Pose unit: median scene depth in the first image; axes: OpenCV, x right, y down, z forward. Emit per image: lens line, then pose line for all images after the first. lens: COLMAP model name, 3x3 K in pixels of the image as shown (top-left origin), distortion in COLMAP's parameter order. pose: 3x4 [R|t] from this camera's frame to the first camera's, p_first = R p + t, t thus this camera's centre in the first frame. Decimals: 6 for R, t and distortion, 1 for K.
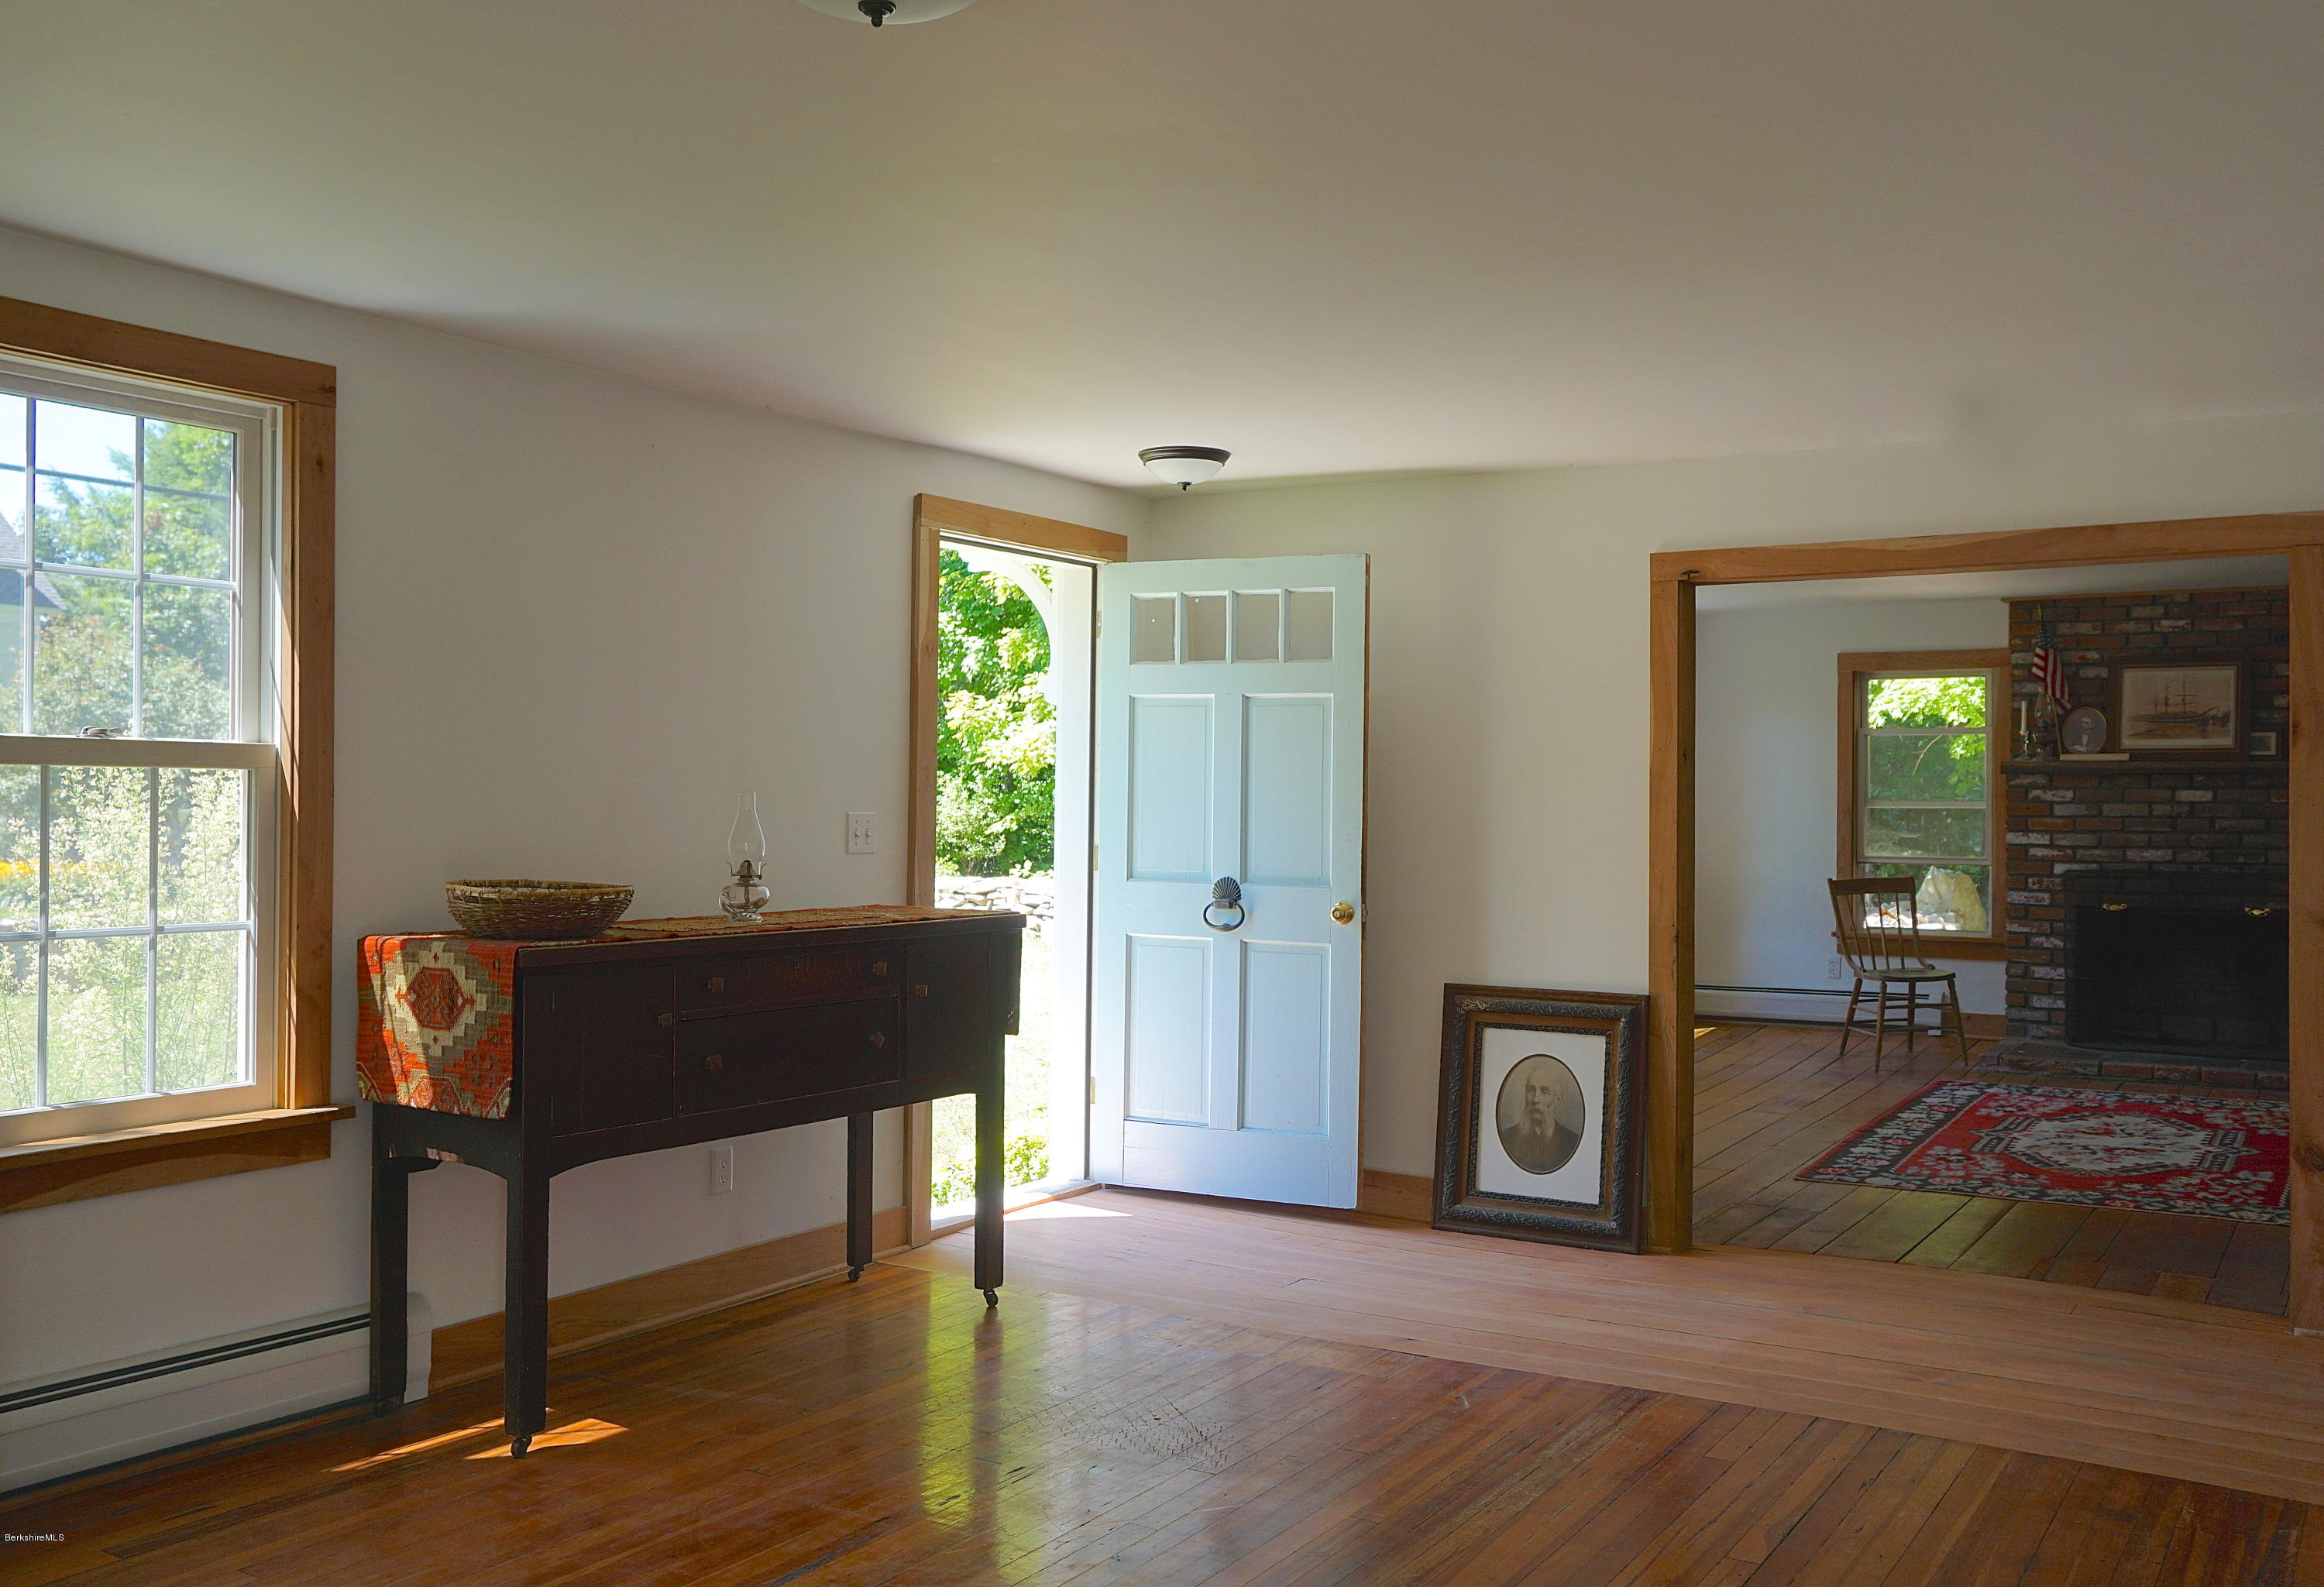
lens RADIAL K [[2091.4, 0, 1162.6], [0, 2091.4, 789.6], [0, 0, 1]] dist [0.003551, 0.000158]
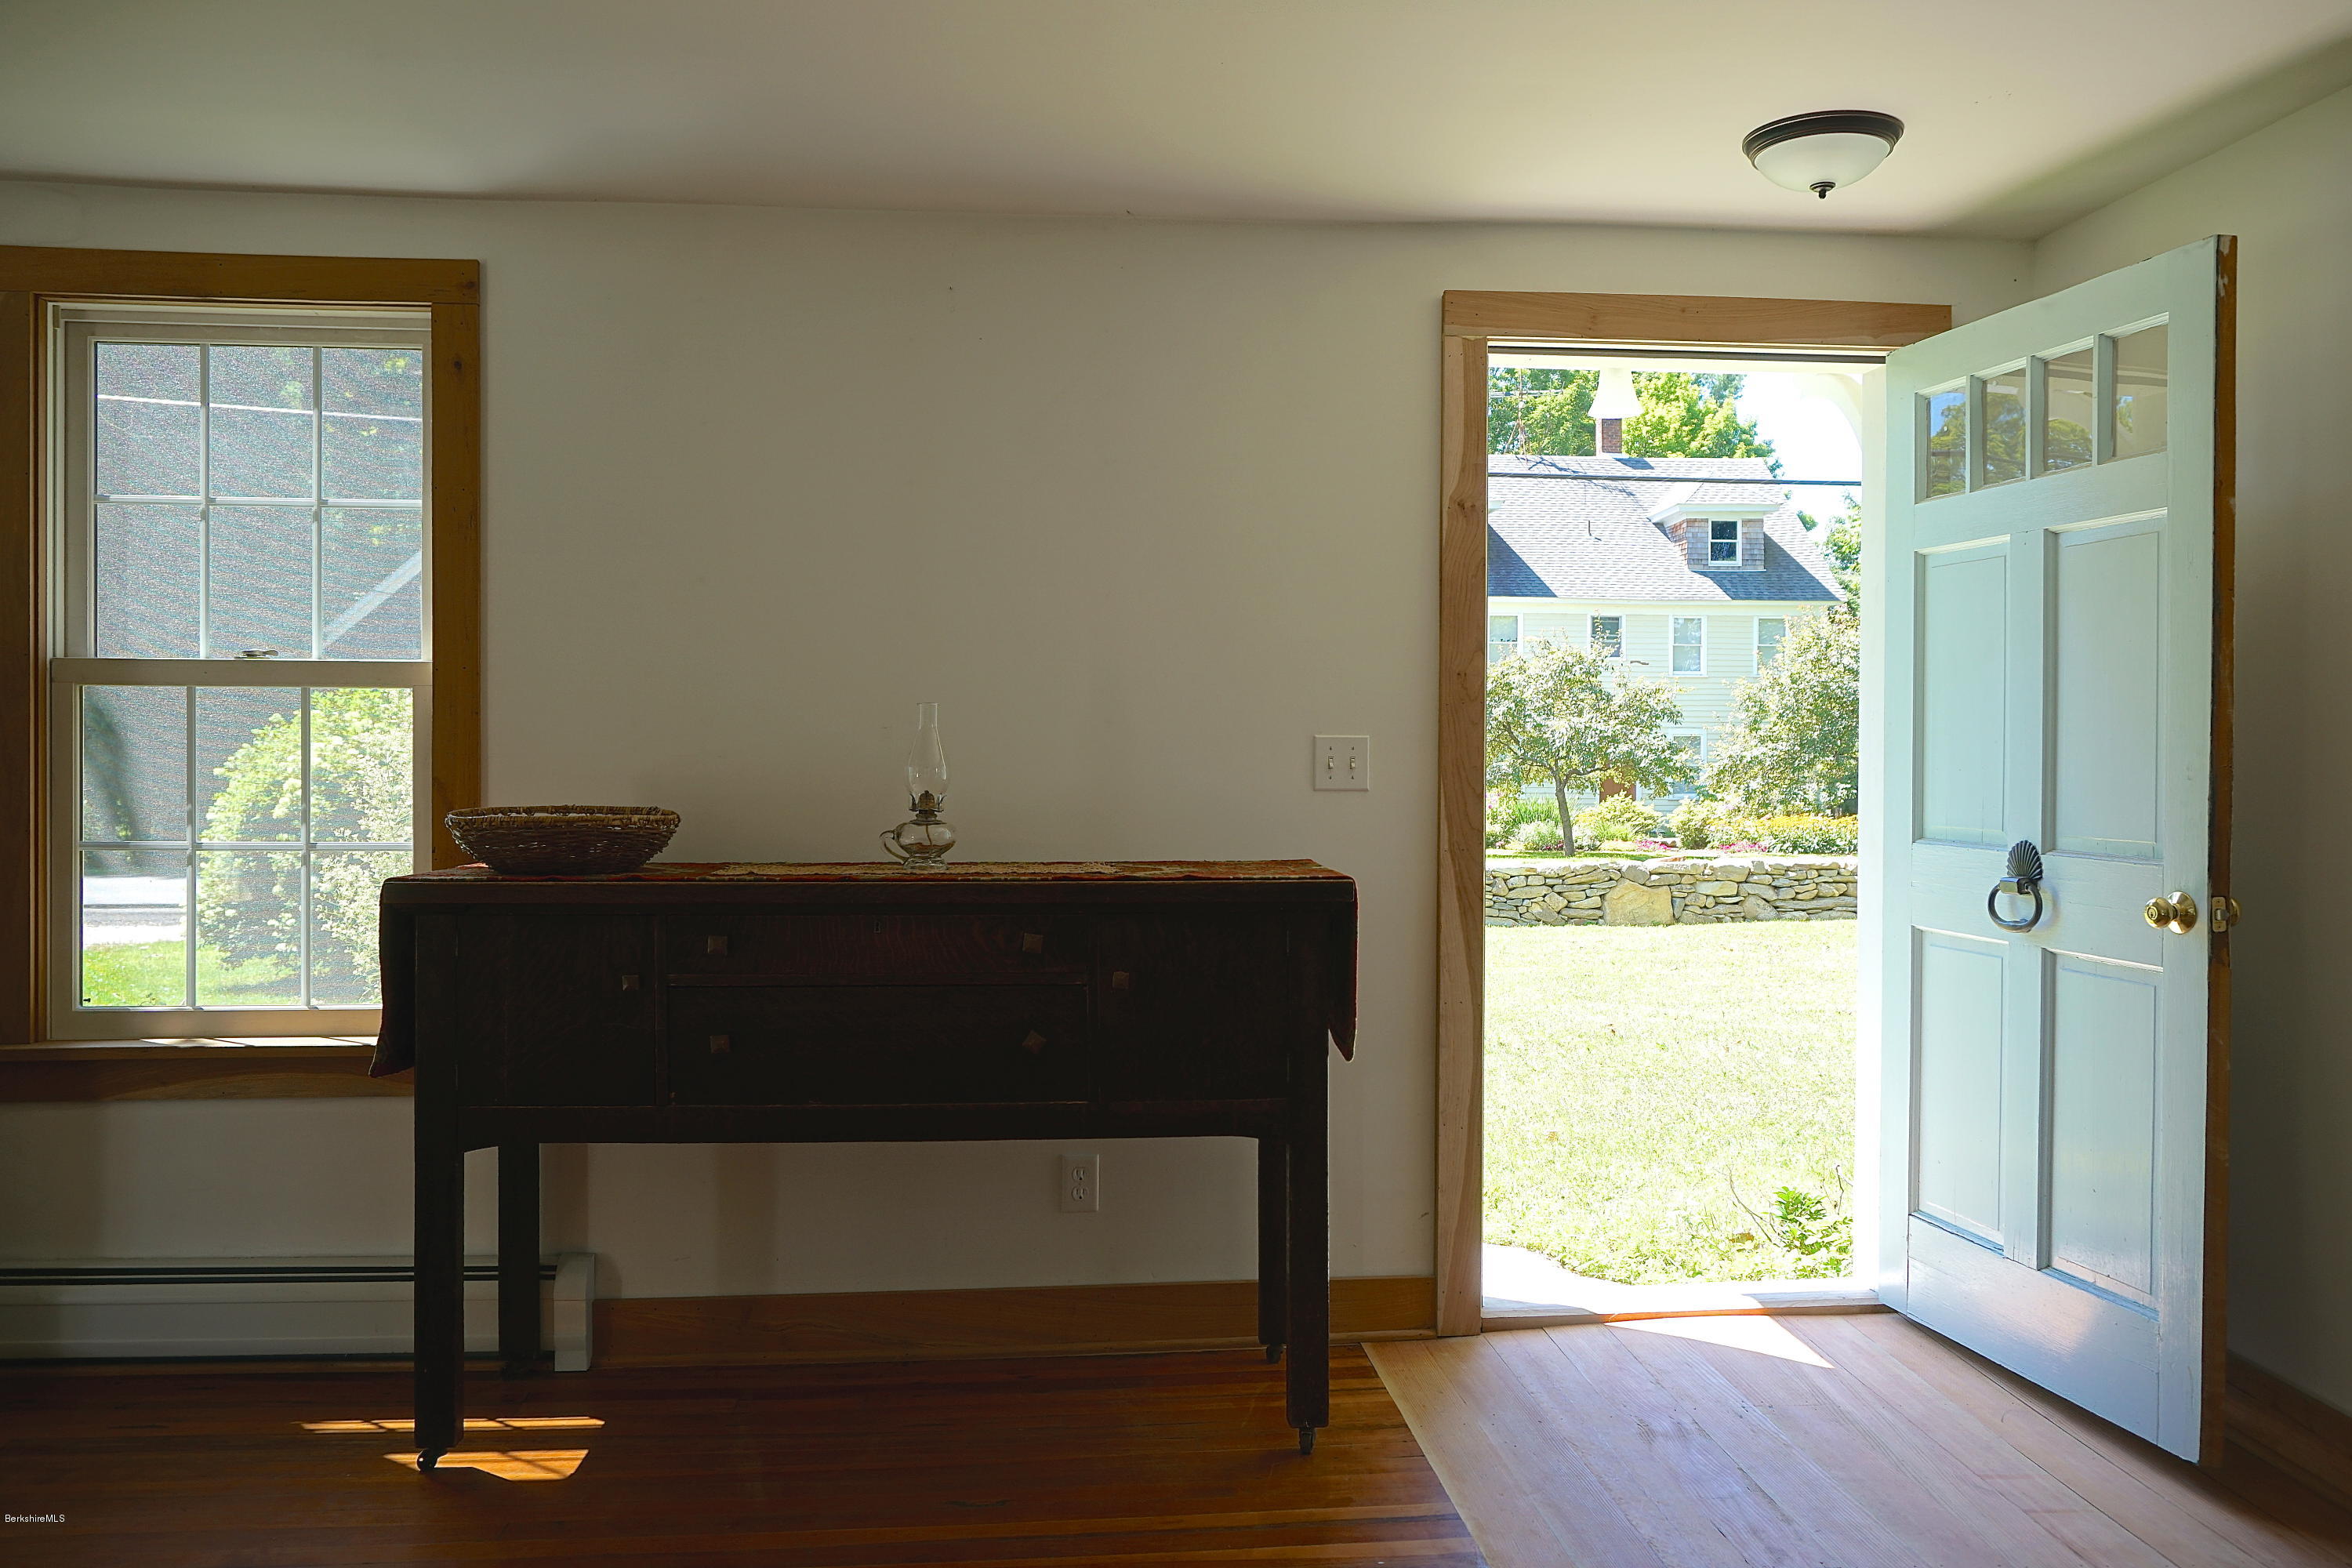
lens RADIAL K [[1780.5, 0, 1177.2], [0, 1780.5, 771.0], [0, 0, 1]] dist [-0.023392, 0.011269]
pose [[0.602733, -0.001335, -0.797942, 0.329607], [0.006634, 0.999972, 0.003338, 0.021513], [0.797916, -0.007305, 0.602725, 0.580134]]
